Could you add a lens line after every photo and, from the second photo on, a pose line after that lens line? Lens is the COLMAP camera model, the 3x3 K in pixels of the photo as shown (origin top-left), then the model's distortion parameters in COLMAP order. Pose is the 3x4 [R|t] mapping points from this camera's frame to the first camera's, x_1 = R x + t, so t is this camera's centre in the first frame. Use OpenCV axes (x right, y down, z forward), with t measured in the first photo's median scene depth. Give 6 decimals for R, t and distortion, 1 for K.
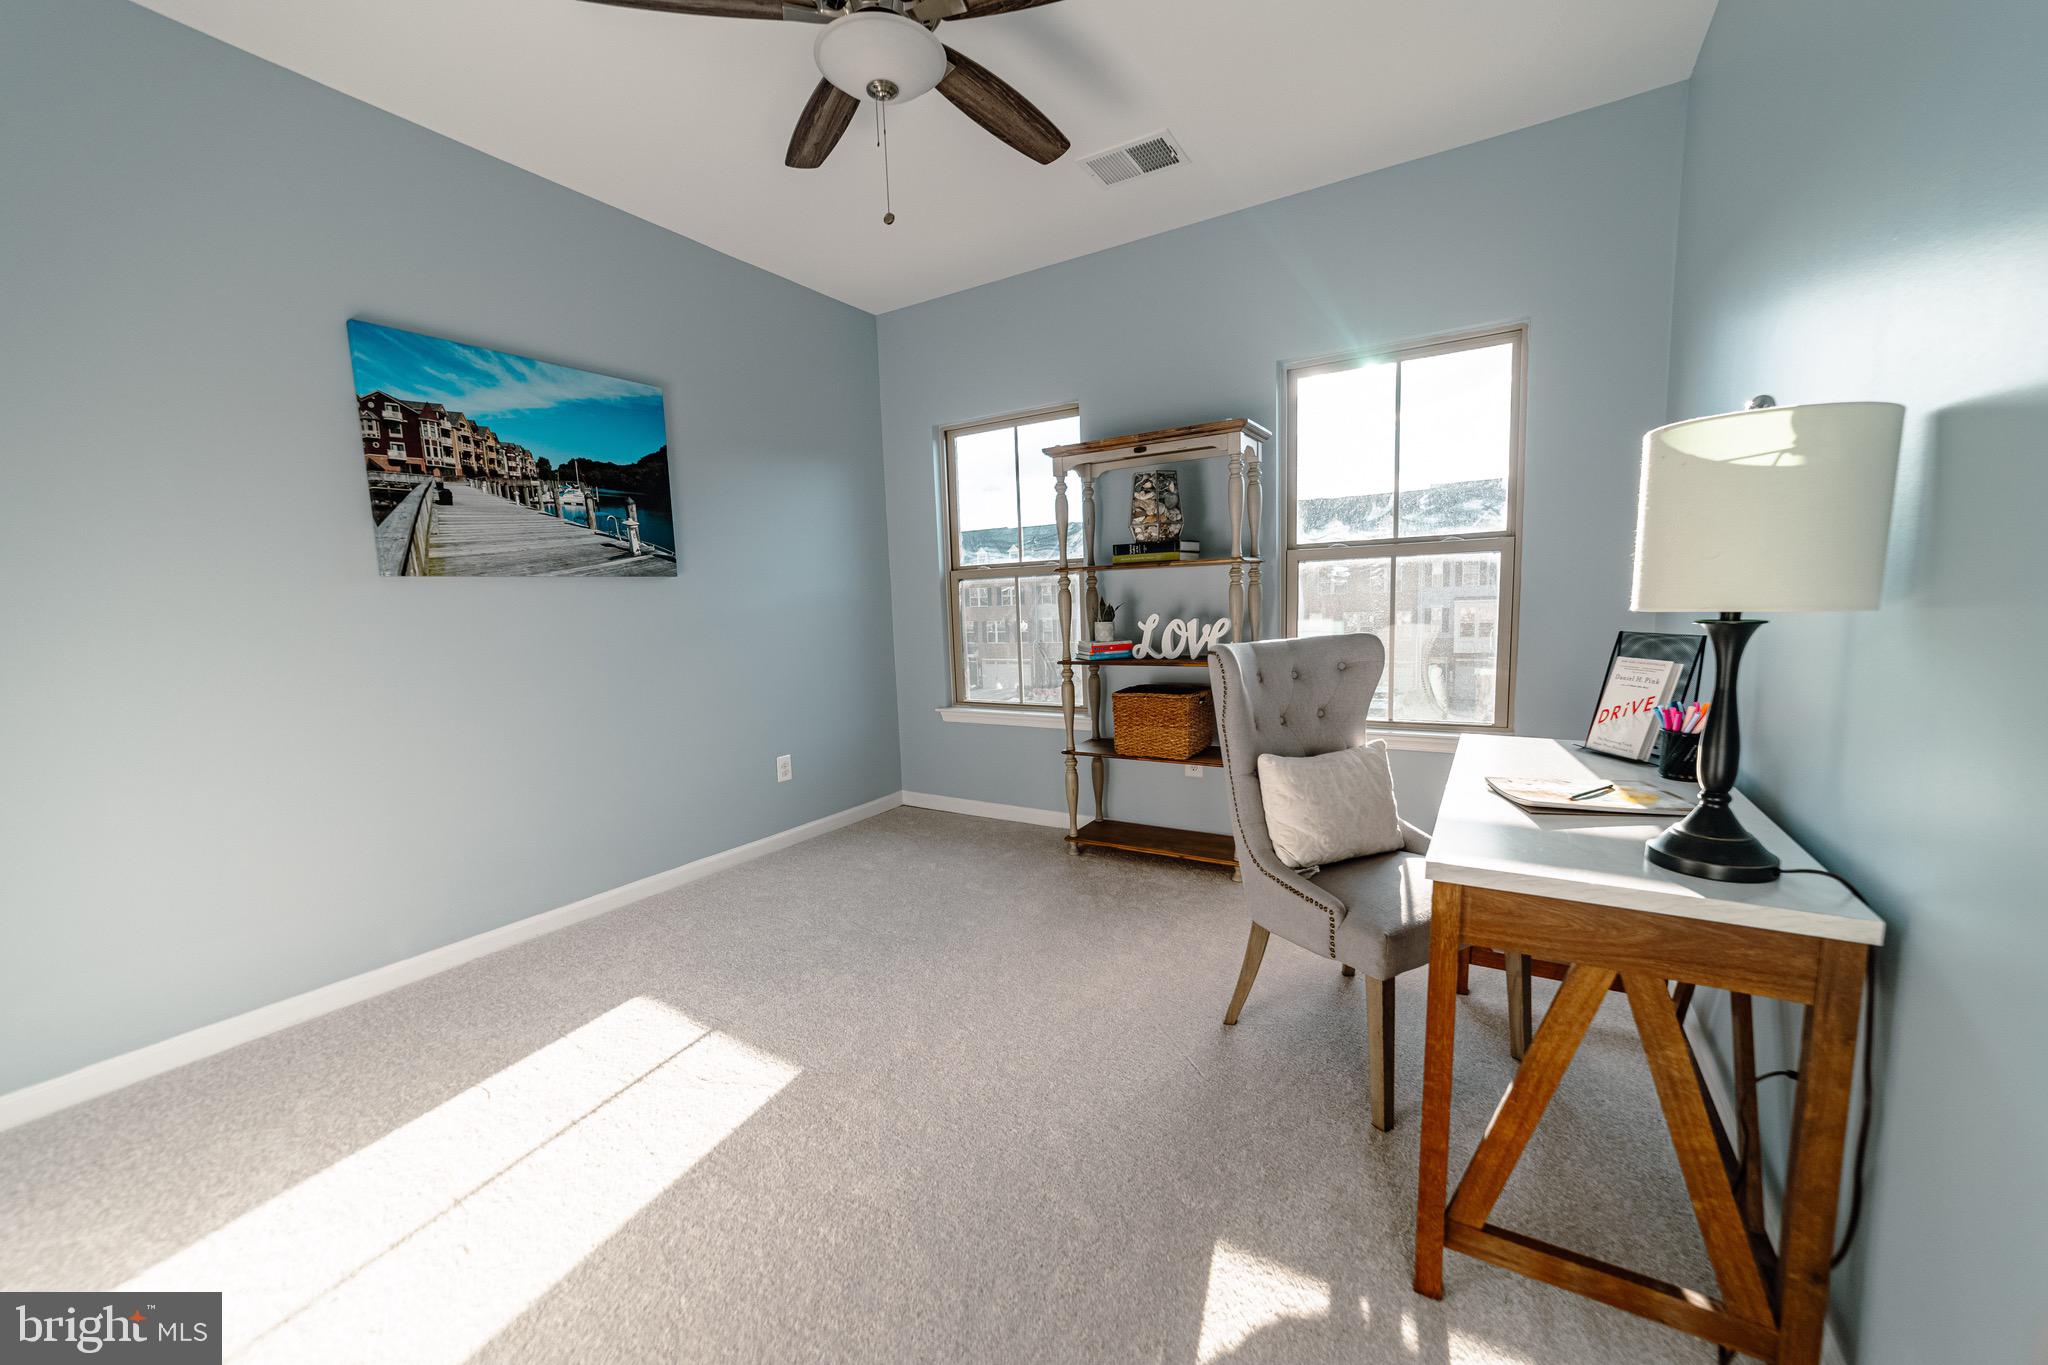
lens RADIAL K [[771.8, 0, 1056.7], [0, 771.8, 704.8], [0, 0, 1]] dist [-0.021754, 0.008301]
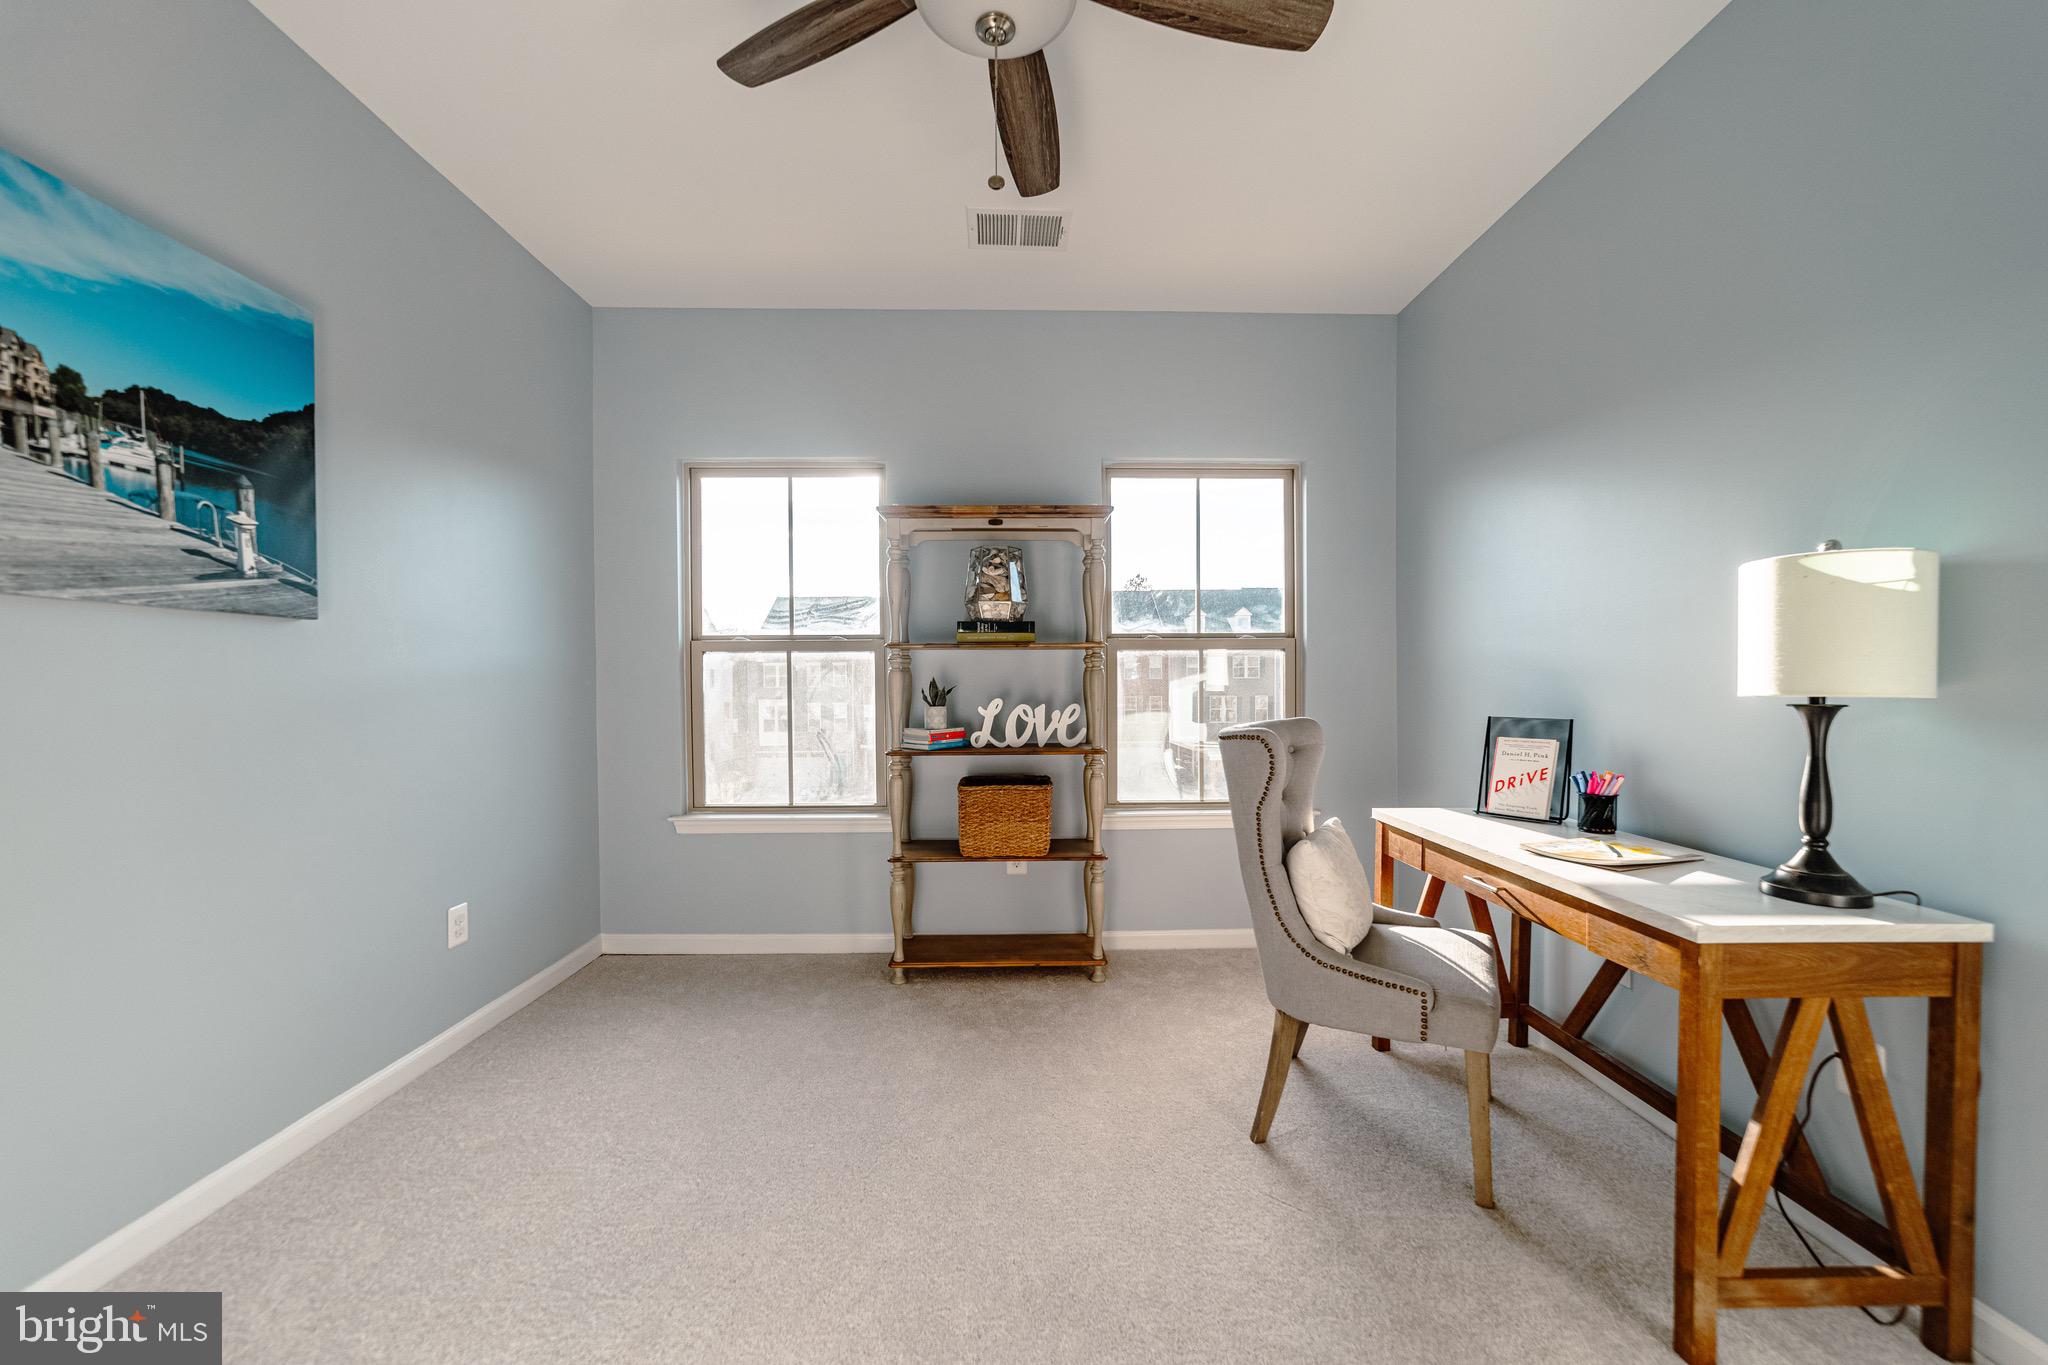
lens RADIAL K [[763.3, 0, 1020.1], [0, 763.3, 707.2], [0, 0, 1]] dist [-0.020581, 0.008082]
pose [[0.846675, 0.013359, 0.531942, -0.353185], [0.047751, 0.993744, -0.100962, -0.015103], [-0.529963, 0.110883, 0.840740, 0.234636]]
